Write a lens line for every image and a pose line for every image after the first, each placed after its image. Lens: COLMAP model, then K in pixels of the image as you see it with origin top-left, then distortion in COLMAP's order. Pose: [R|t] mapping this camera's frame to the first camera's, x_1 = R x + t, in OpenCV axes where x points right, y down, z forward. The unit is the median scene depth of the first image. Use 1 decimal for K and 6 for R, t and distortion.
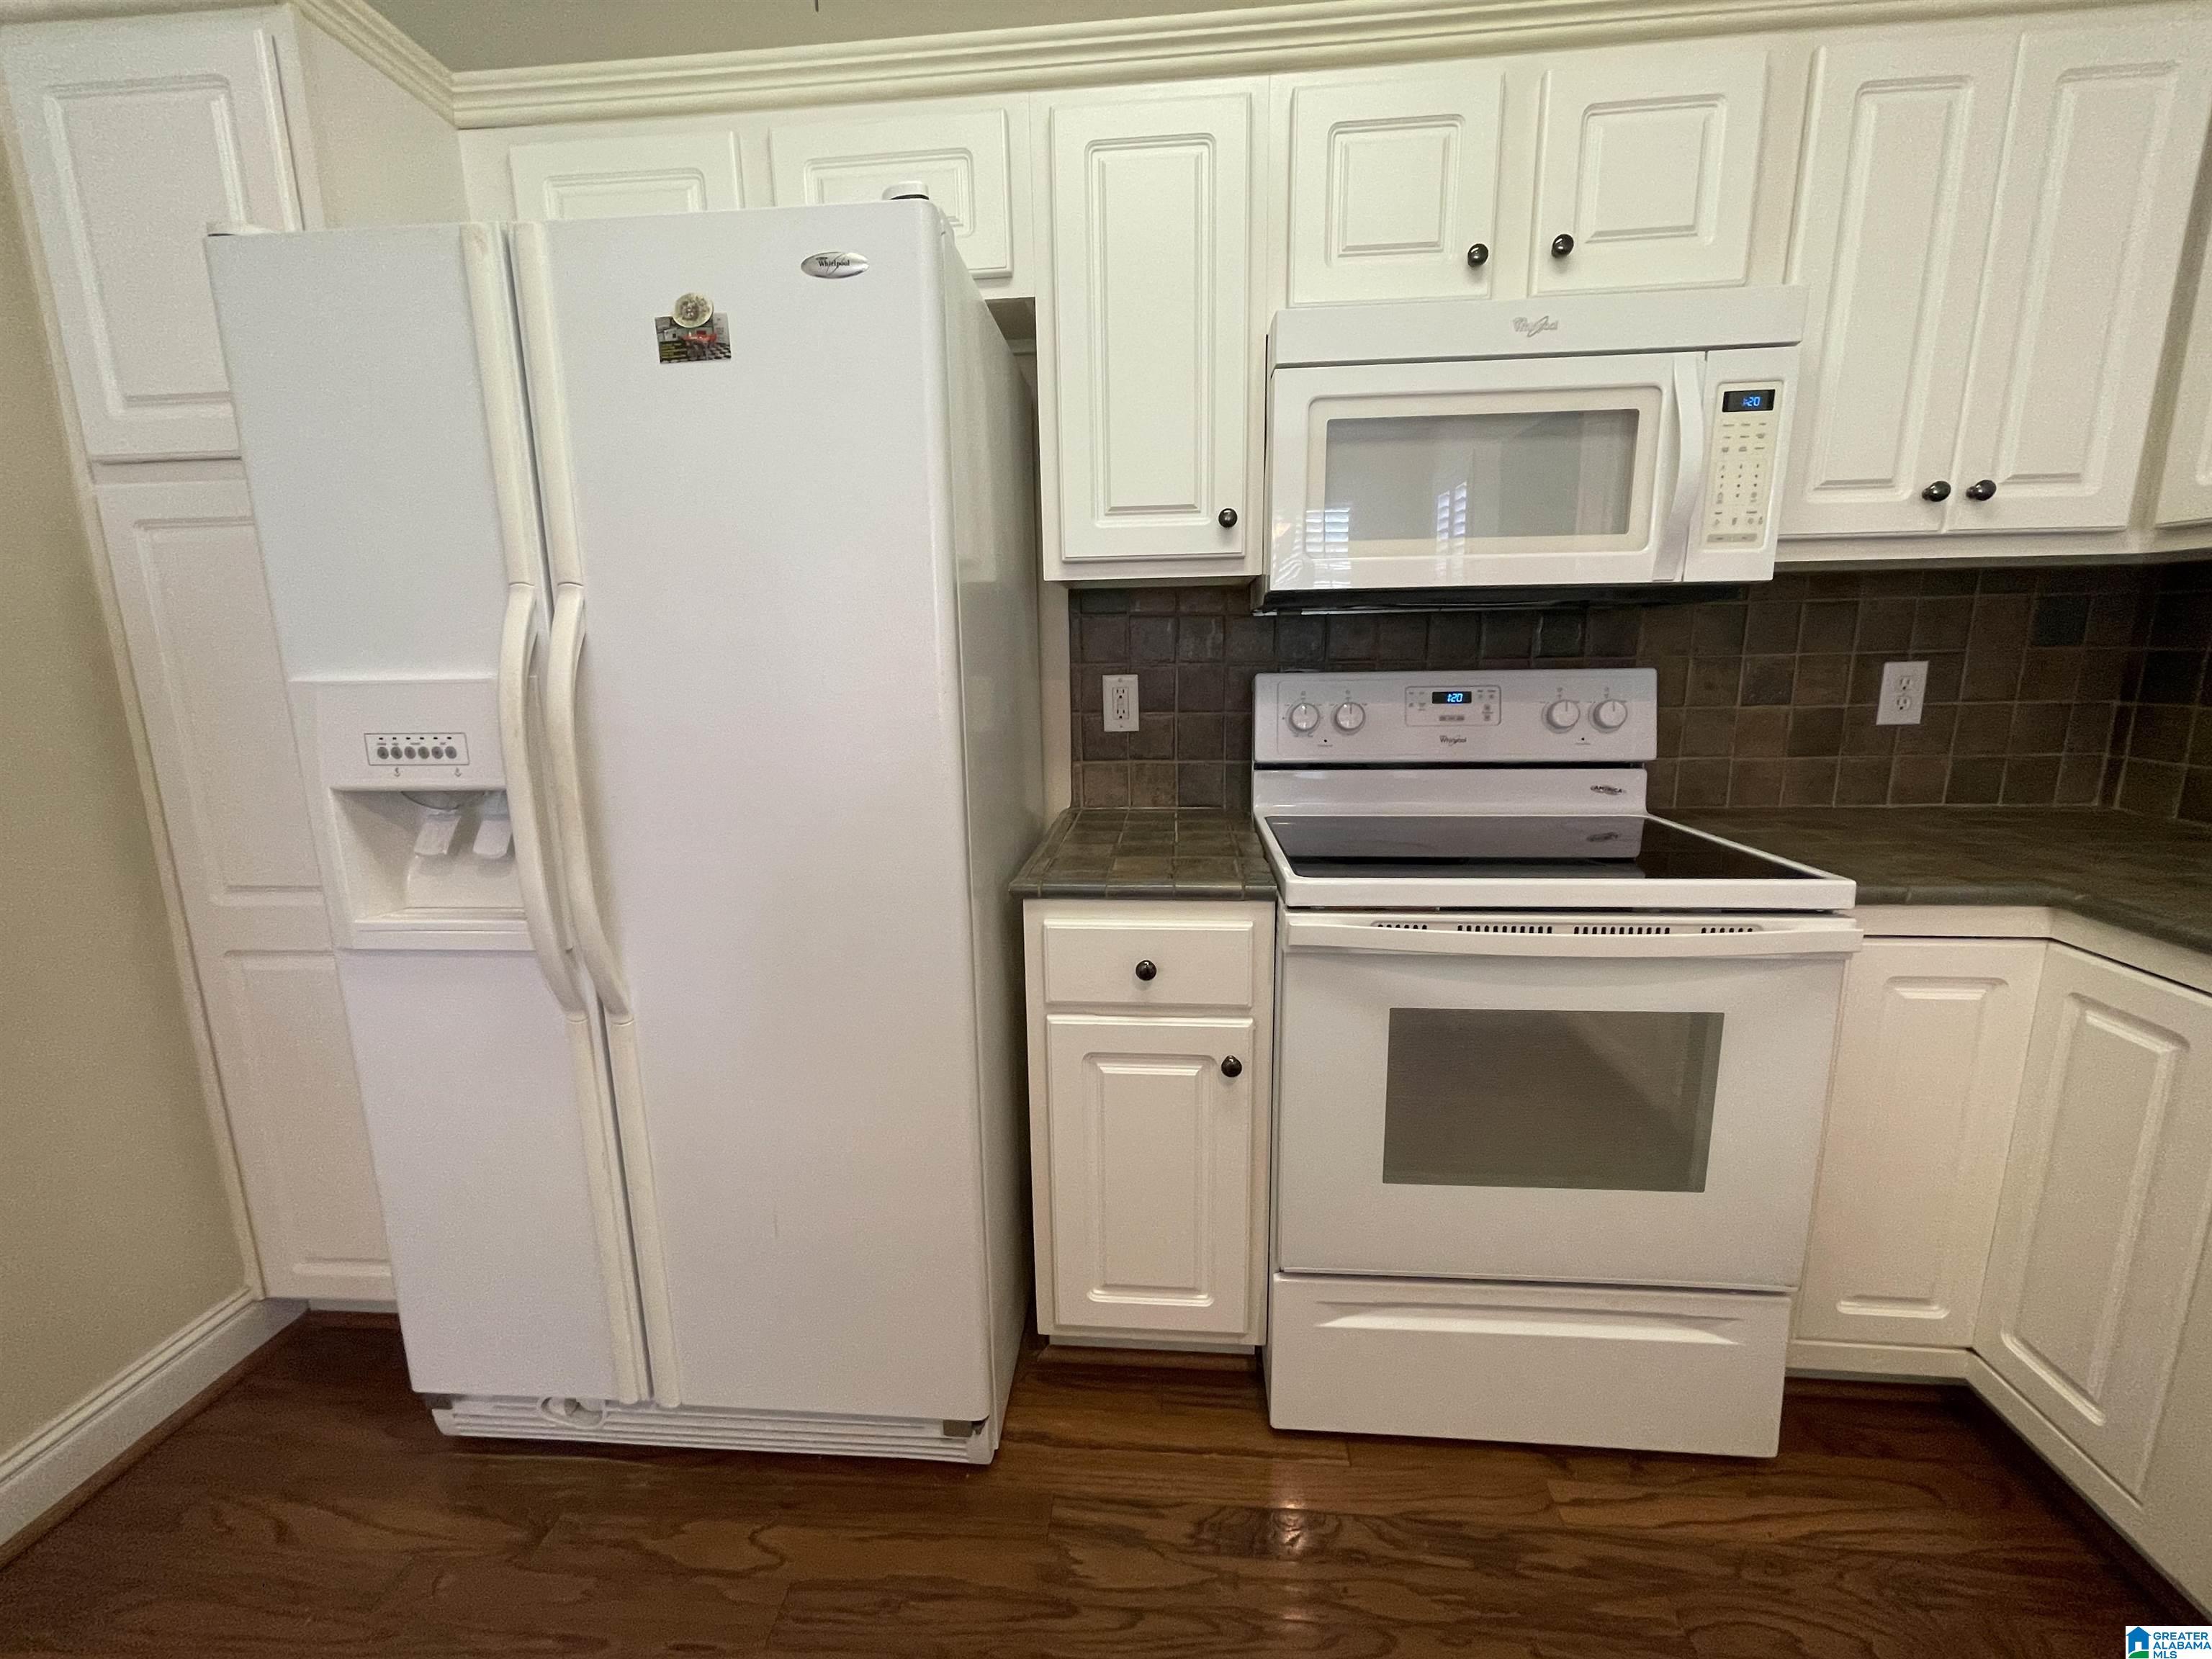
lens RADIAL K [[913.7, 0, 1092.1], [0, 913.7, 823.5], [0, 0, 1]] dist [0.001152, 0.000234]
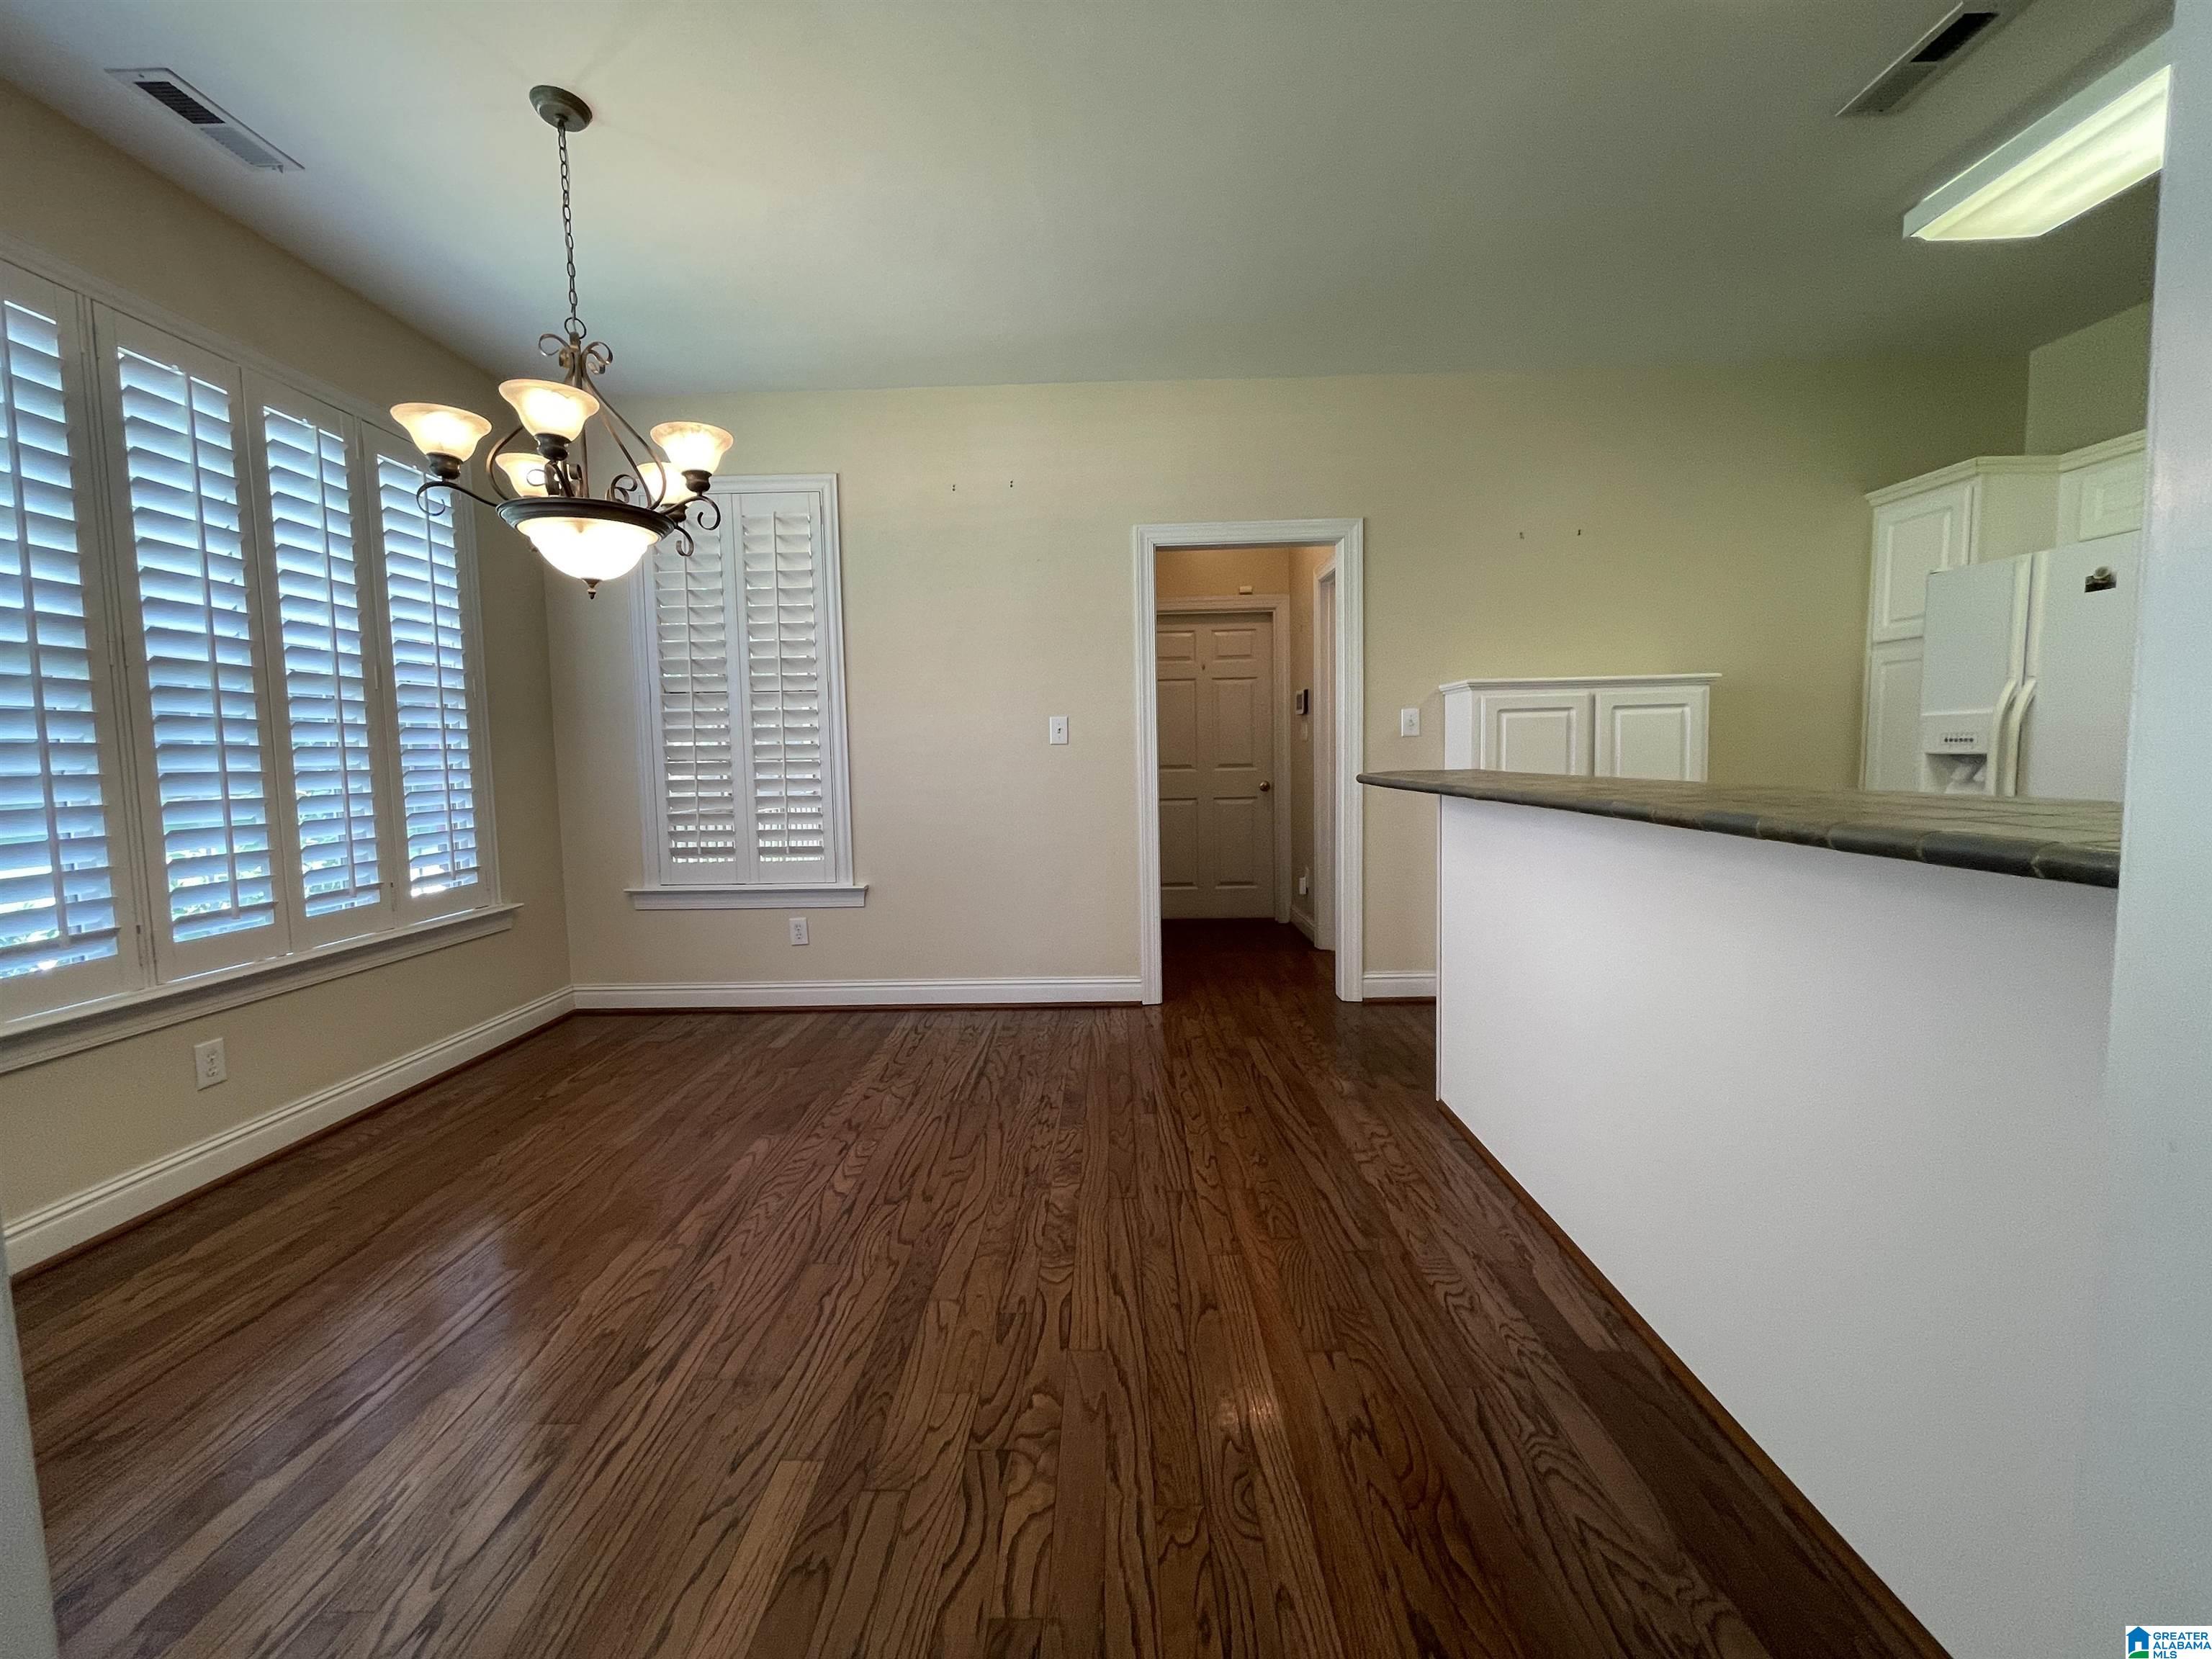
lens RADIAL K [[880.6, 0, 1106.0], [0, 880.6, 829.5], [0, 0, 1]] dist [-0.007636, 0.000273]
pose [[0.083690, 0.106197, -0.990817, 1.459557], [-0.174268, 0.980542, 0.090376, 0.343503], [0.981135, 0.165104, 0.100569, -1.509310]]
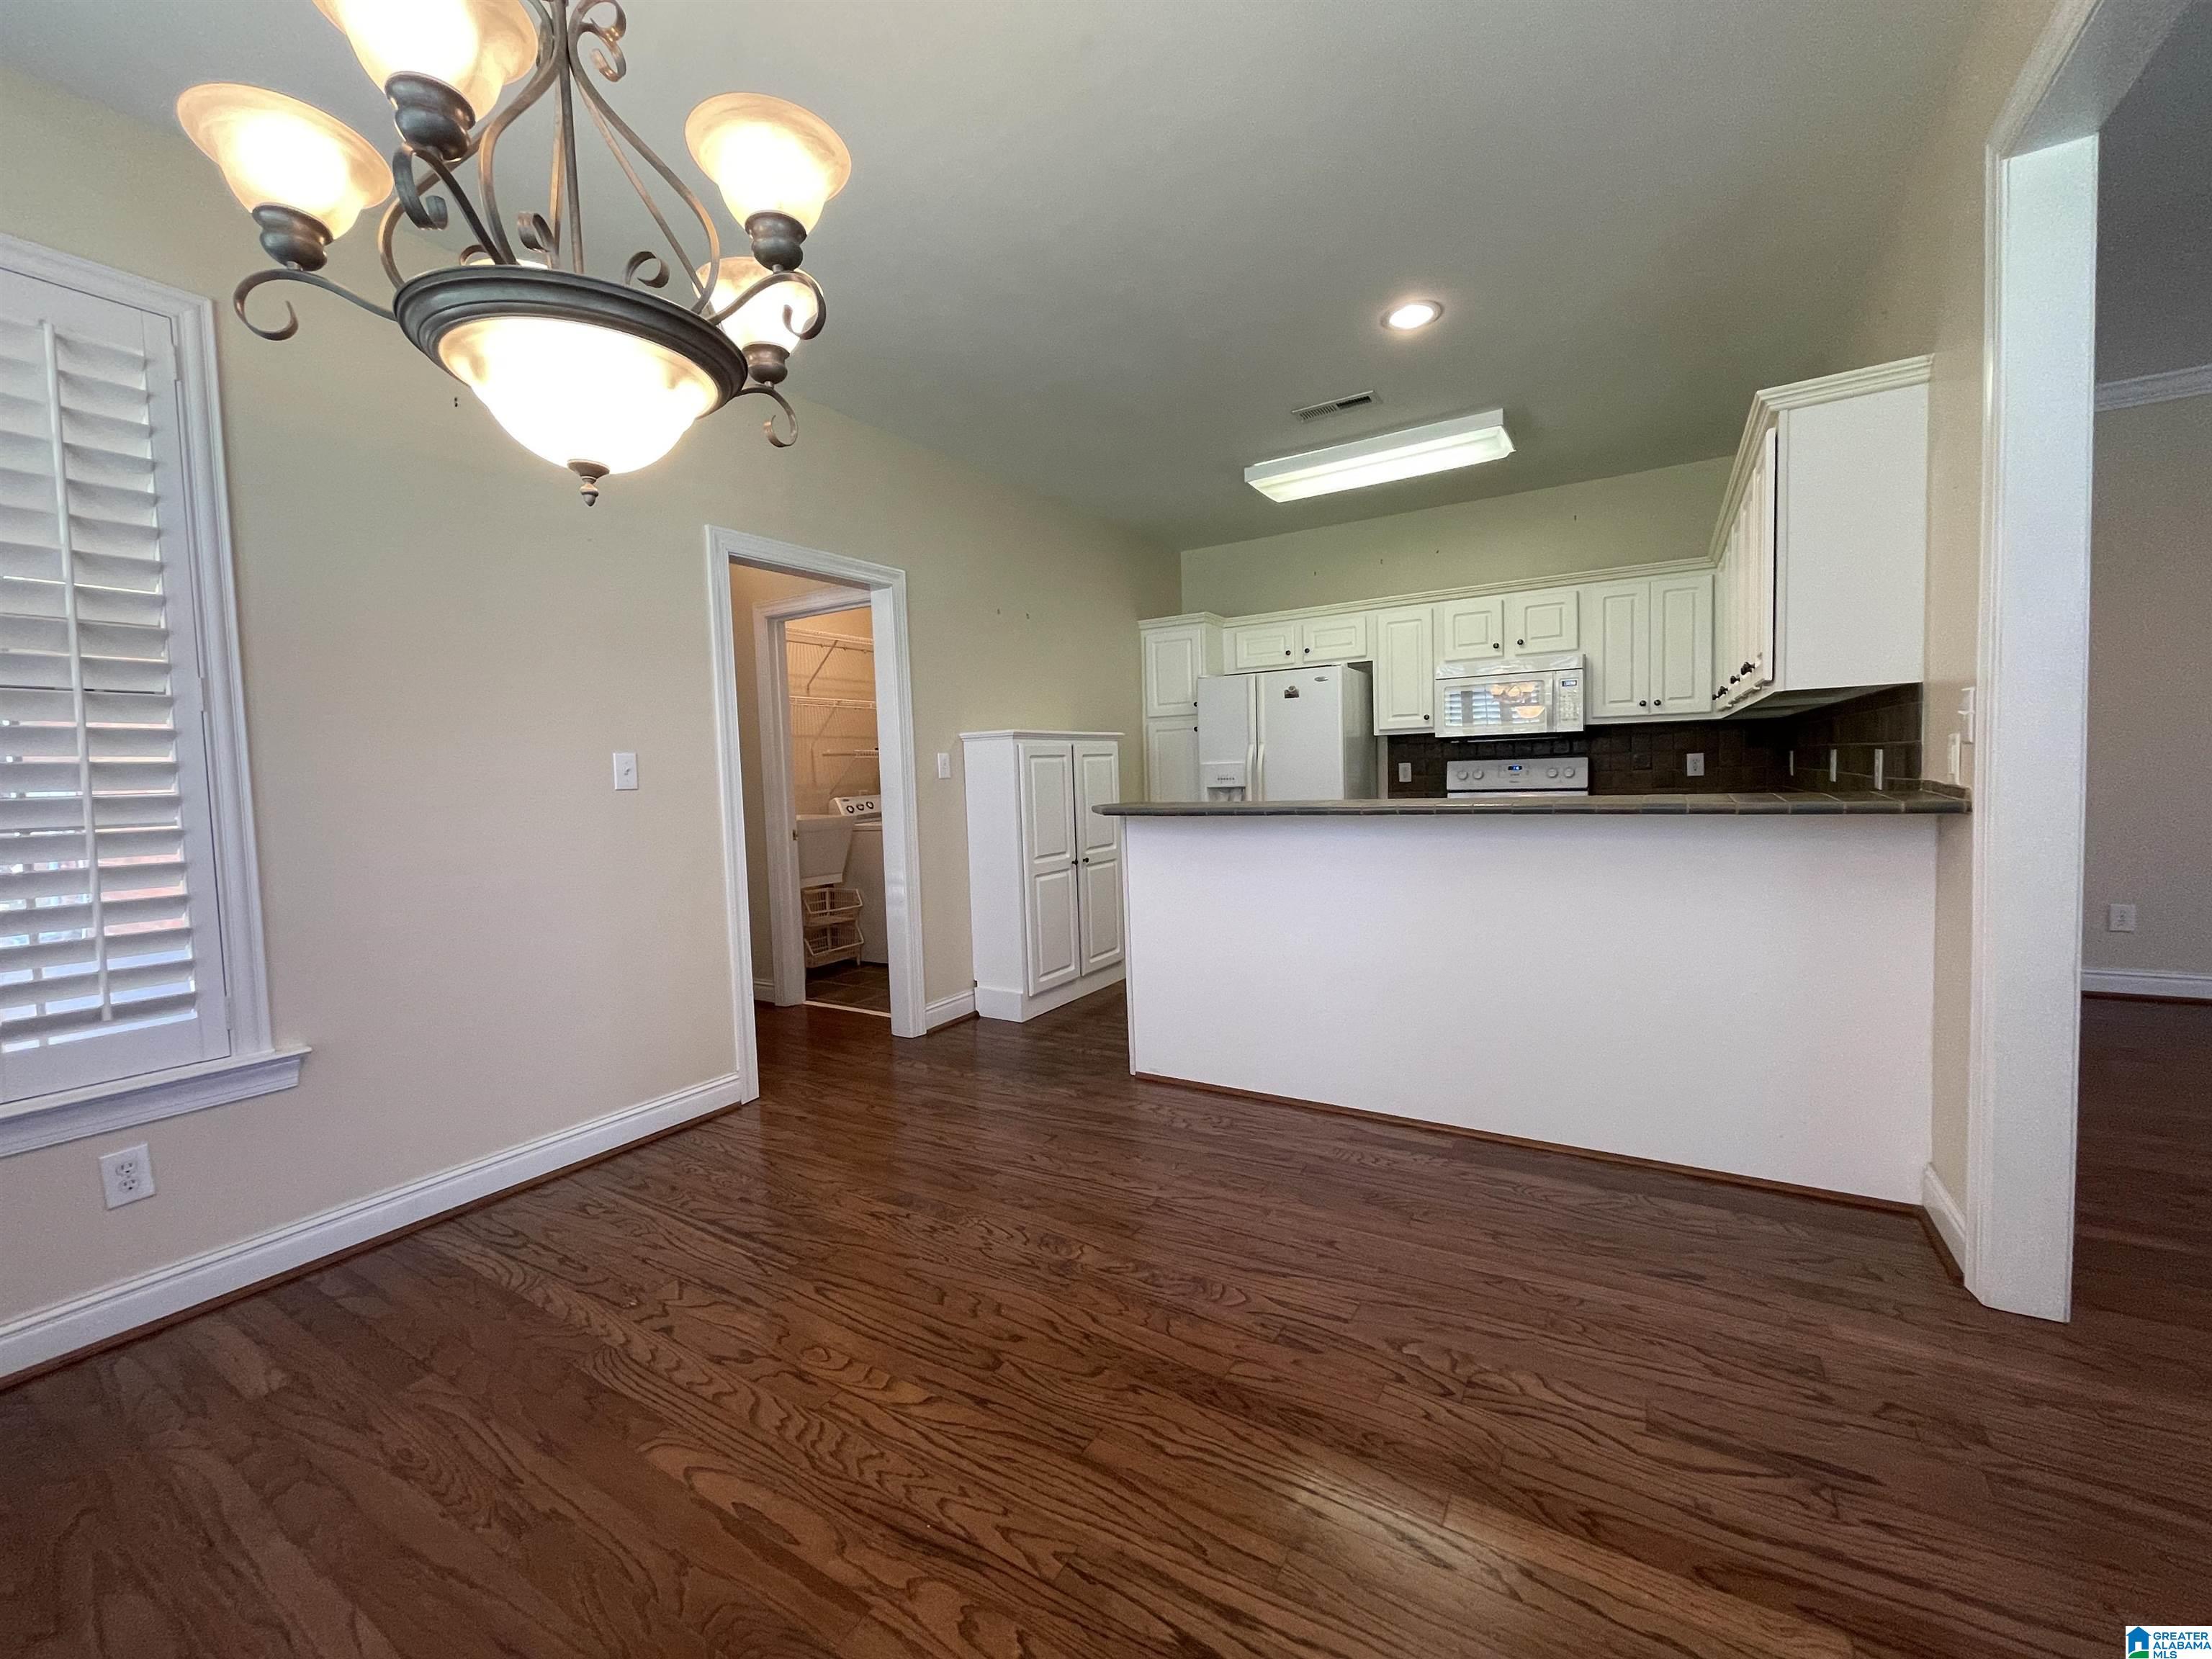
lens RADIAL K [[884.3, 0, 1095.4], [0, 884.3, 821.1], [0, 0, 1]] dist [-0.004910, 0.000381]
pose [[0.892787, 0.012874, -0.450295, 0.595867], [-0.071100, 0.991090, -0.112633, 0.586867], [0.444833, 0.132573, 0.885747, -2.763813]]
